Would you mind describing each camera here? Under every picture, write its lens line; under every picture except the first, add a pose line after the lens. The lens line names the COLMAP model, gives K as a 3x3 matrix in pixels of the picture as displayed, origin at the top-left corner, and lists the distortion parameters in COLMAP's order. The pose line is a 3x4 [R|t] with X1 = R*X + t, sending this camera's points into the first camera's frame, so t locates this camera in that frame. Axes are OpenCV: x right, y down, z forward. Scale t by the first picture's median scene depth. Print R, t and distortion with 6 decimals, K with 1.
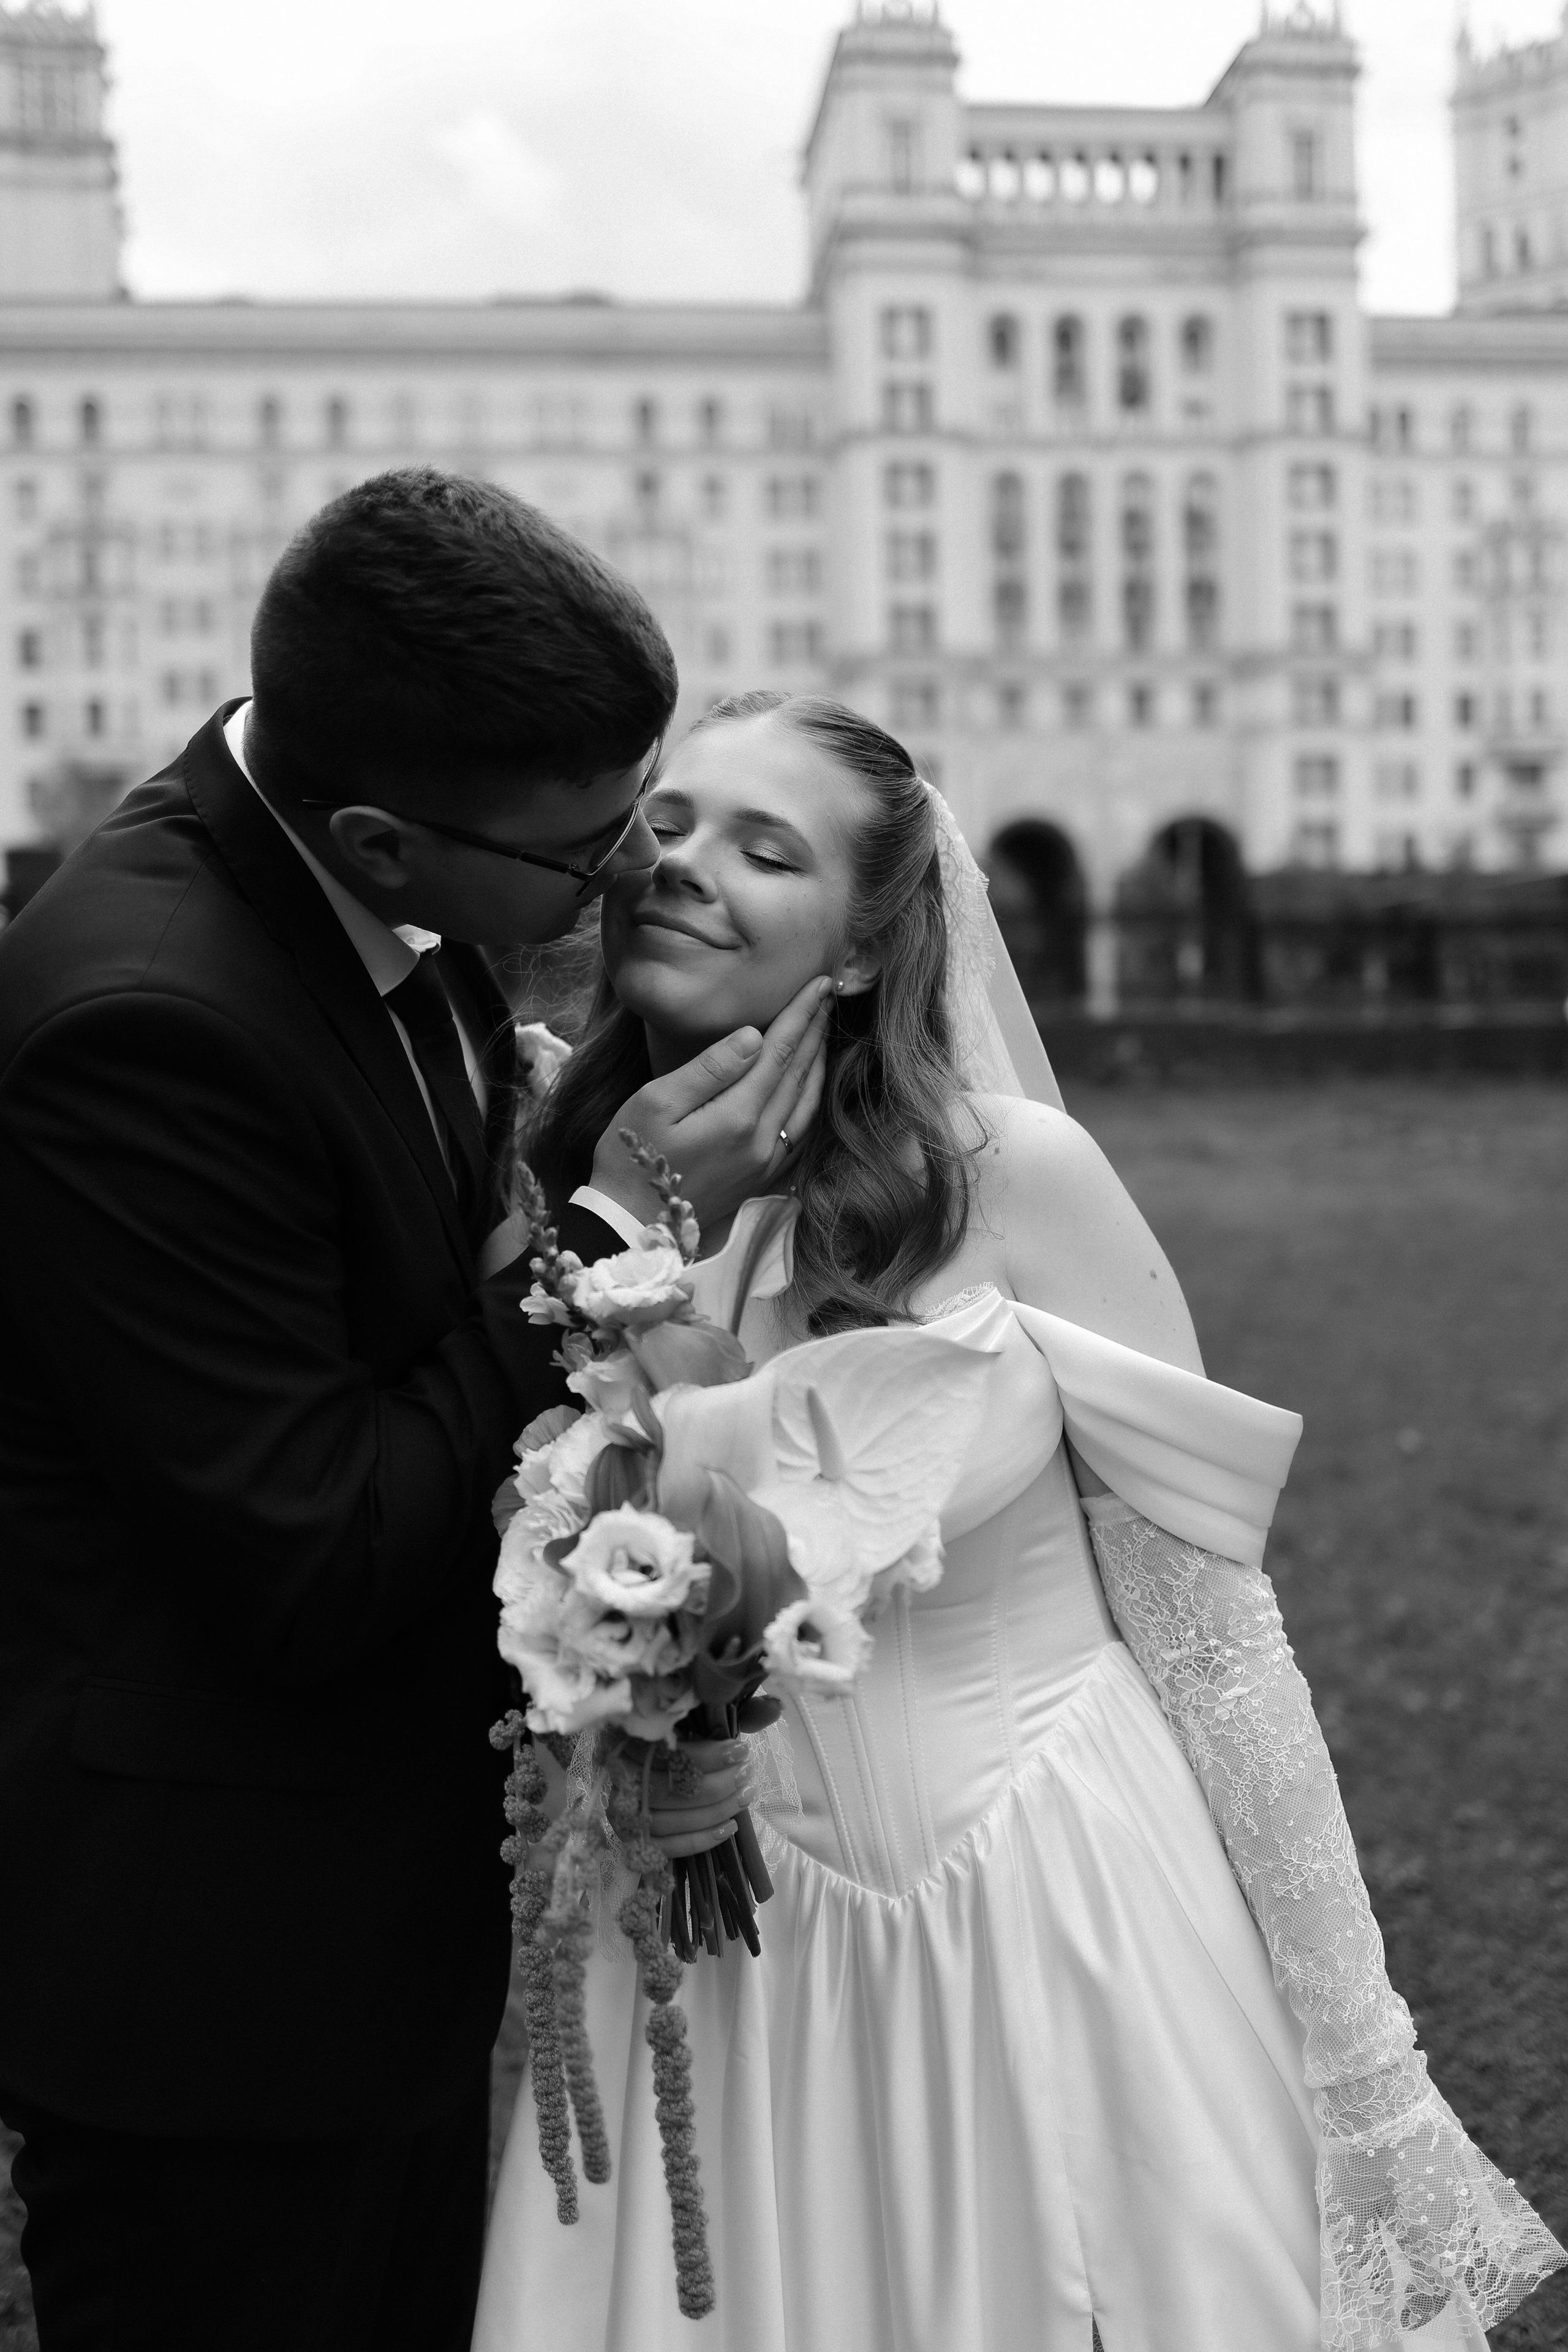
lens RADIAL K [[2526.7, 0, 755.1], [0, 2526.7, 1237.2], [0, 0, 1]] dist [-0.053720, 0.000000]
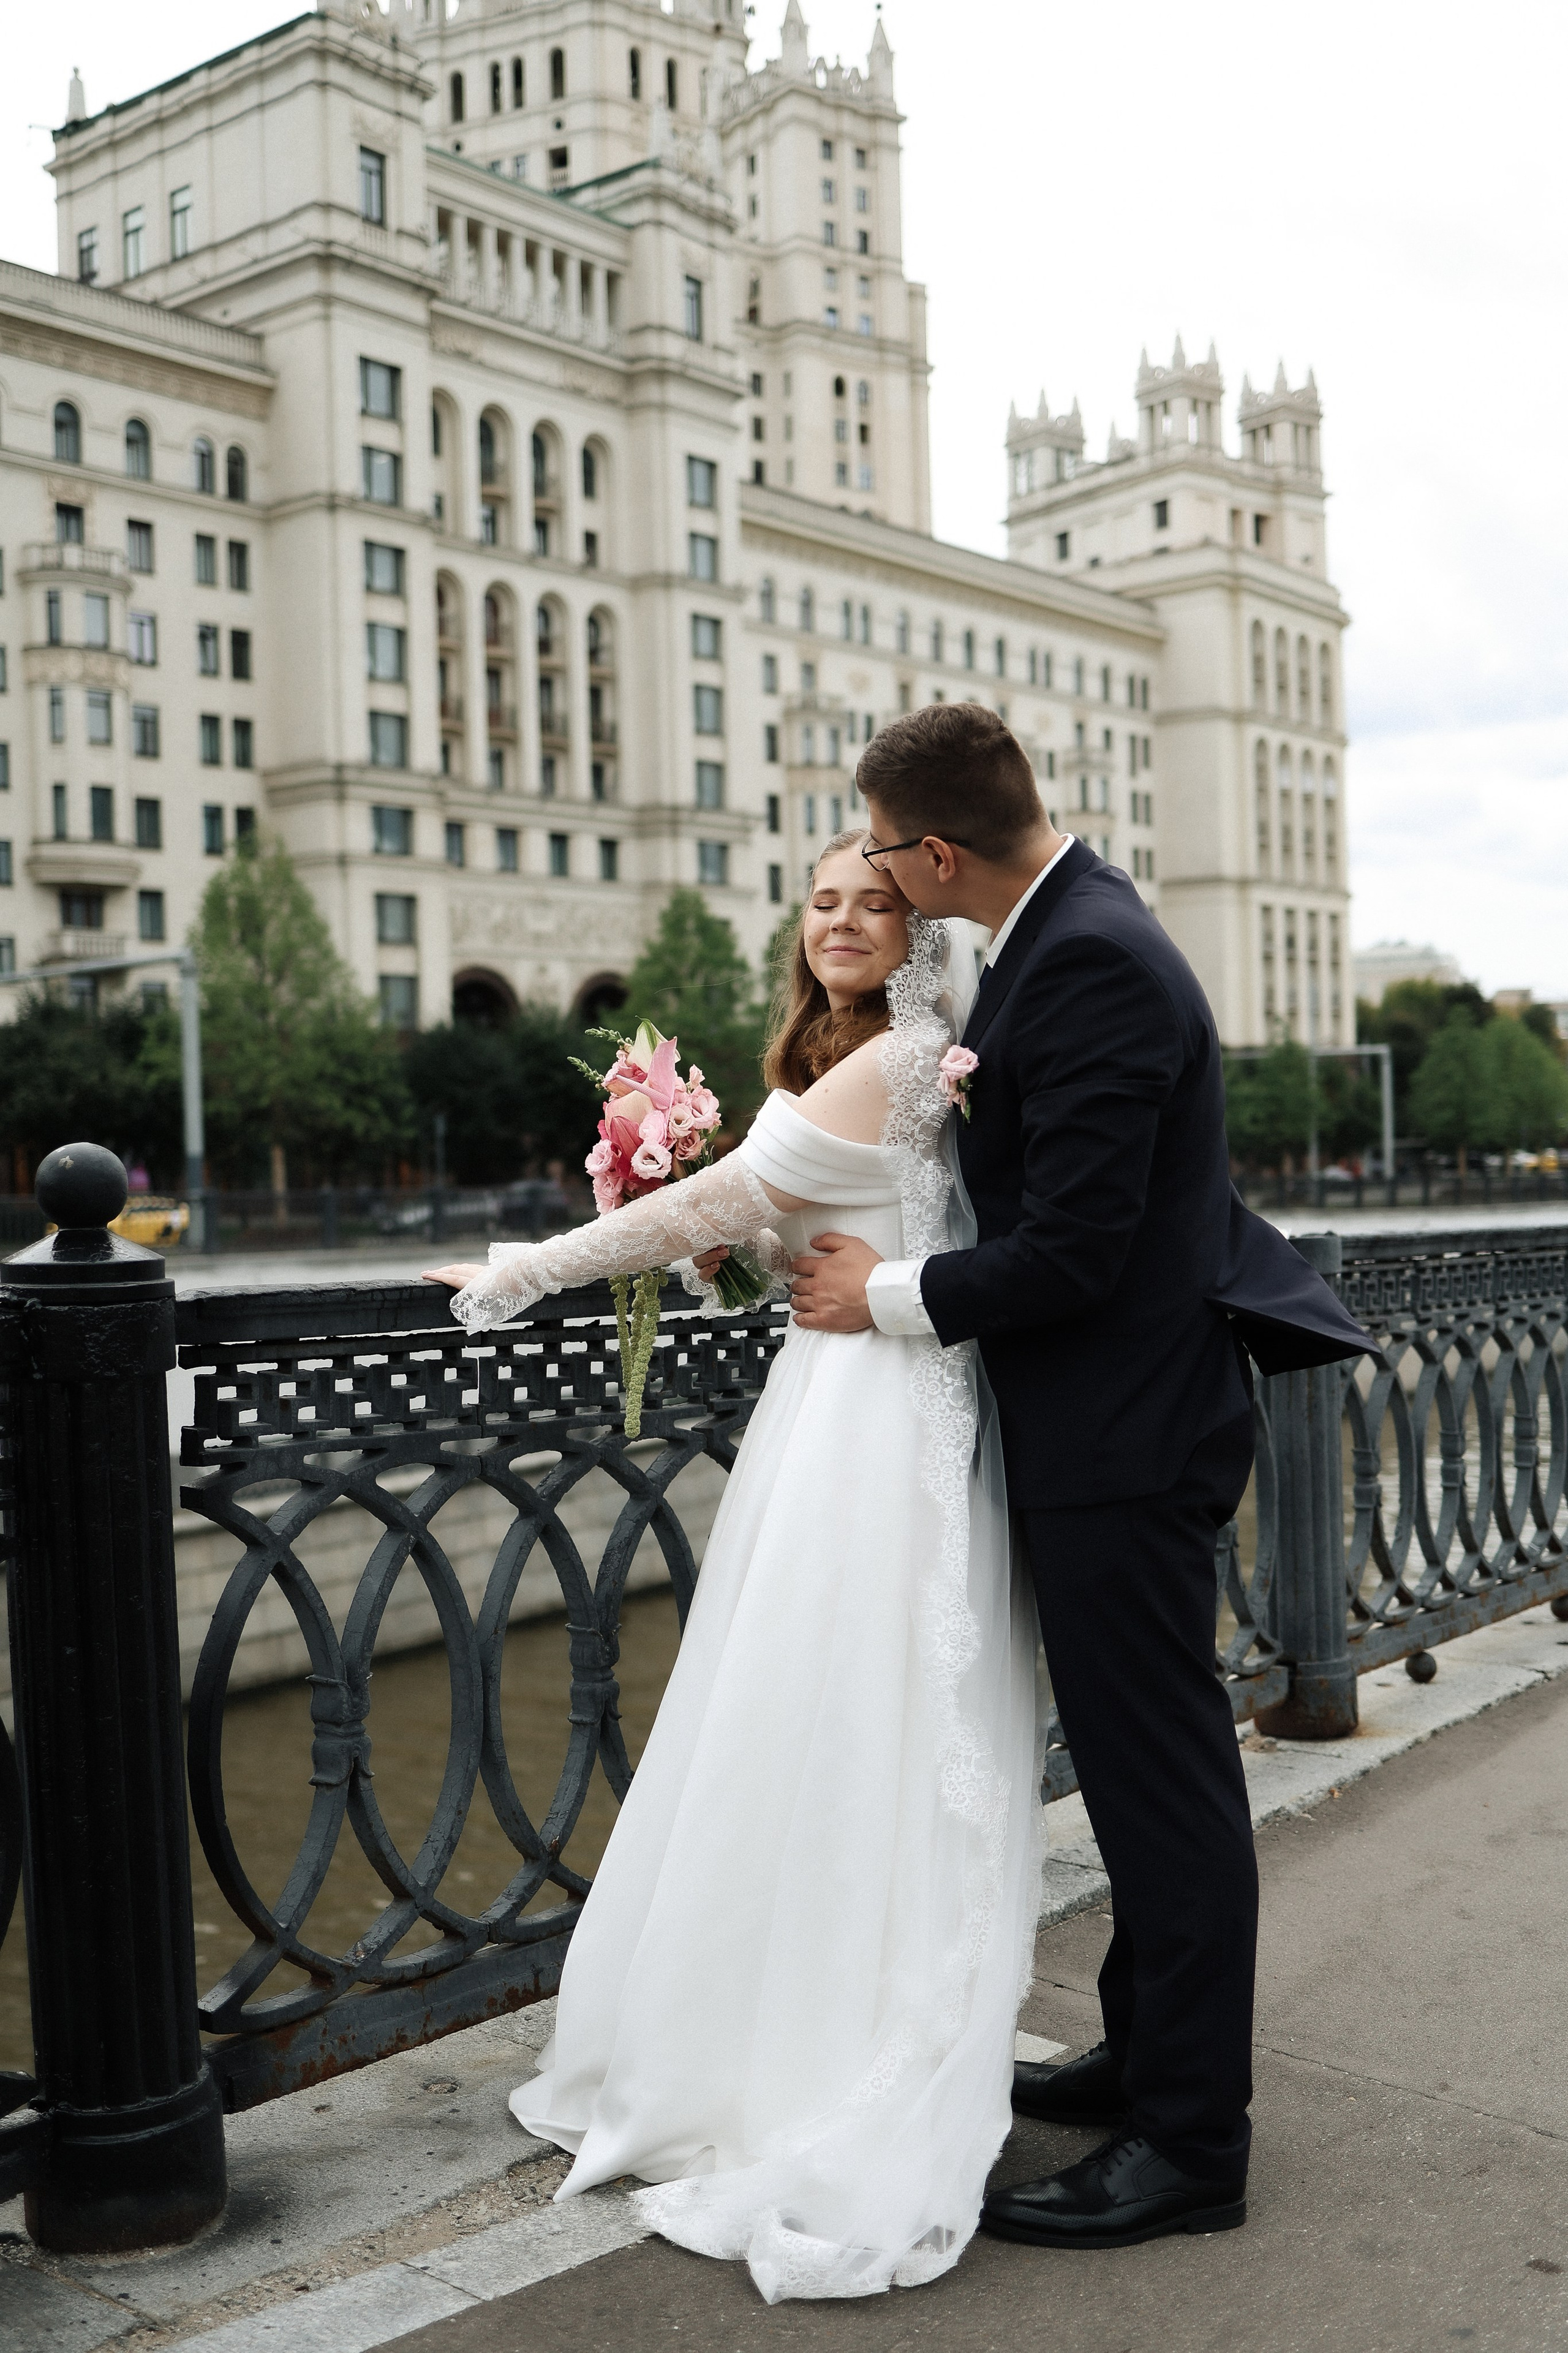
lens RADIAL K [[2527.6, 0, 819.9], [0, 2527.6, 1229.8], [0, 0, 1]] dist [-0.053720, 0.000000]
pose [[0.700321, -0.015661, 0.713656, -0.431055], [0.056216, 0.997864, -0.033267, -0.042422], [-0.711611, 0.063416, 0.699706, 0.314760]]
